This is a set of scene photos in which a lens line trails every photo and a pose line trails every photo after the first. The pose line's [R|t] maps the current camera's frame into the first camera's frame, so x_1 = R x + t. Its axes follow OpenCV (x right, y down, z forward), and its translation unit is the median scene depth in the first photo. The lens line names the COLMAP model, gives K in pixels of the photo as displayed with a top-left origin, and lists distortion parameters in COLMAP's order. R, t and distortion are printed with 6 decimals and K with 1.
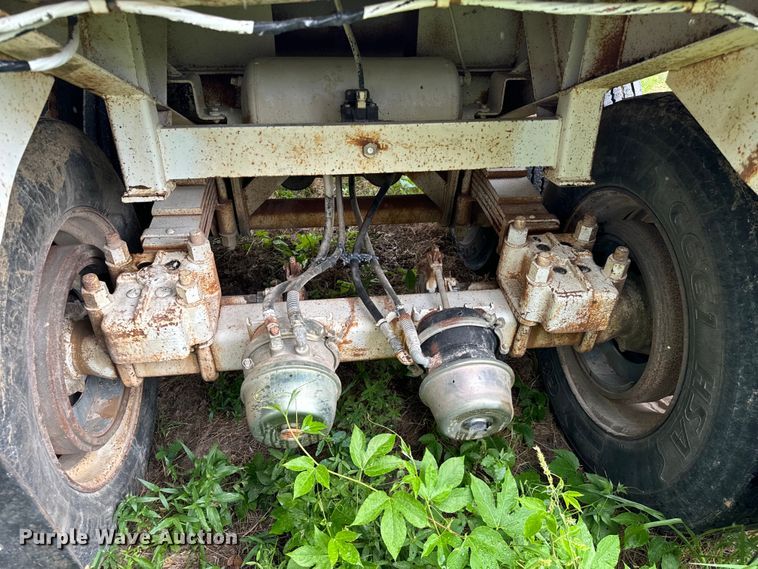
lens RADIAL K [[545.9, 0, 379.0], [0, 545.9, 284.5], [0, 0, 1]] dist [0.093414, -0.101338]
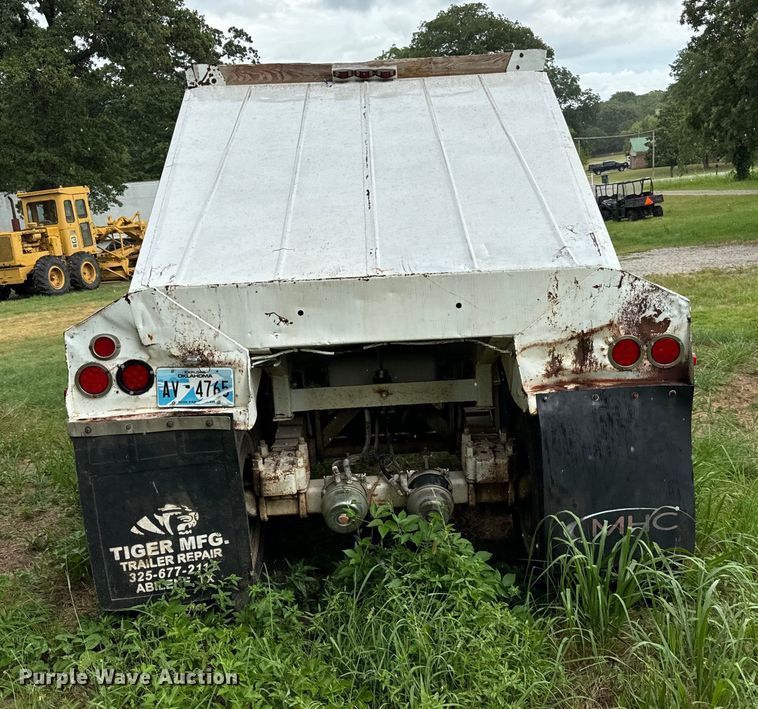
lens RADIAL K [[853.6, 0, 380.9], [0, 853.6, 340.1], [0, 0, 1]] dist [0.189268, -0.423349]
pose [[0.989706, -0.049037, -0.134455, 0.413767], [-0.008525, 0.917602, -0.397409, 0.849795], [0.142864, 0.394464, 0.907738, -2.030464]]
